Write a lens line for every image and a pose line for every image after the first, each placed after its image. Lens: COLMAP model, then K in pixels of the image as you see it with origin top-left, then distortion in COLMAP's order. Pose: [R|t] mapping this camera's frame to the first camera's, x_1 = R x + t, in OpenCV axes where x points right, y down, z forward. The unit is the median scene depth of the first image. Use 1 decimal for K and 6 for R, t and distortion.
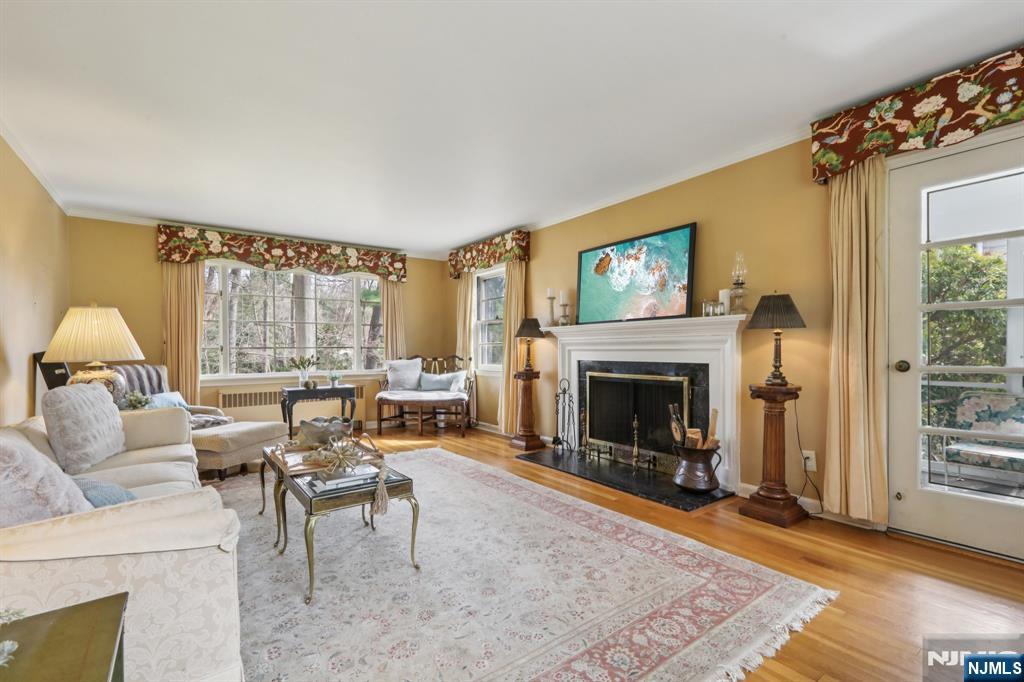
lens RADIAL K [[466.2, 0, 512.5], [0, 466.2, 355.1], [0, 0, 1]] dist [0.001614, 0.001241]
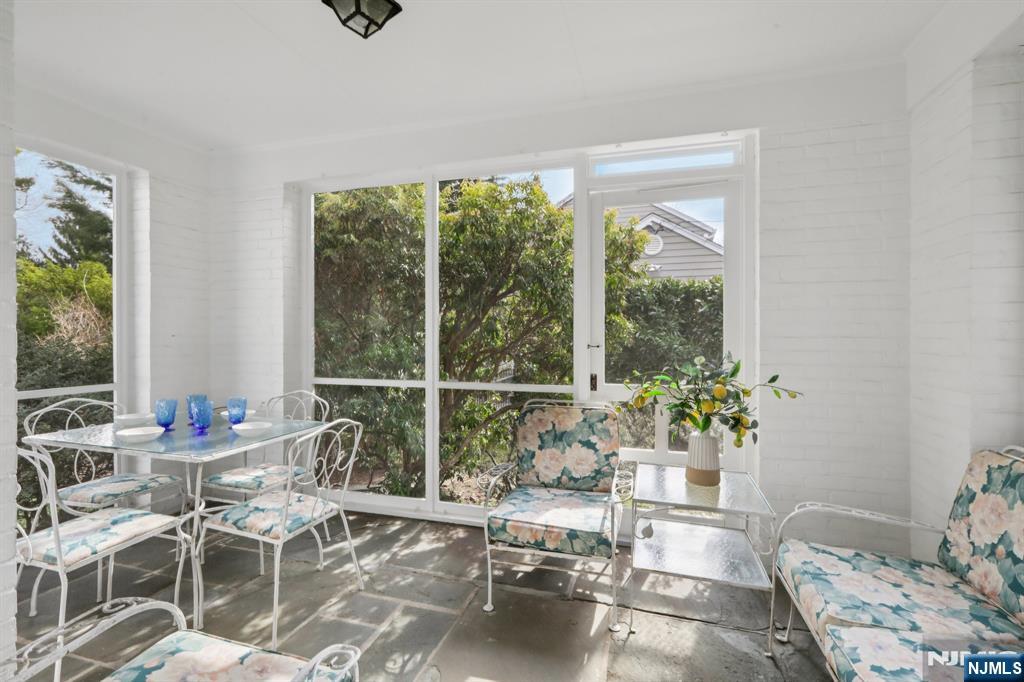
lens RADIAL K [[466.2, 0, 513.3], [0, 466.2, 339.0], [0, 0, 1]] dist [0.001614, 0.001241]
pose [[0.803554, -0.000044, 0.595231, 0.607799], [0.001342, 0.999998, -0.001738, -0.005605], [-0.595230, 0.002195, 0.803552, 0.531043]]
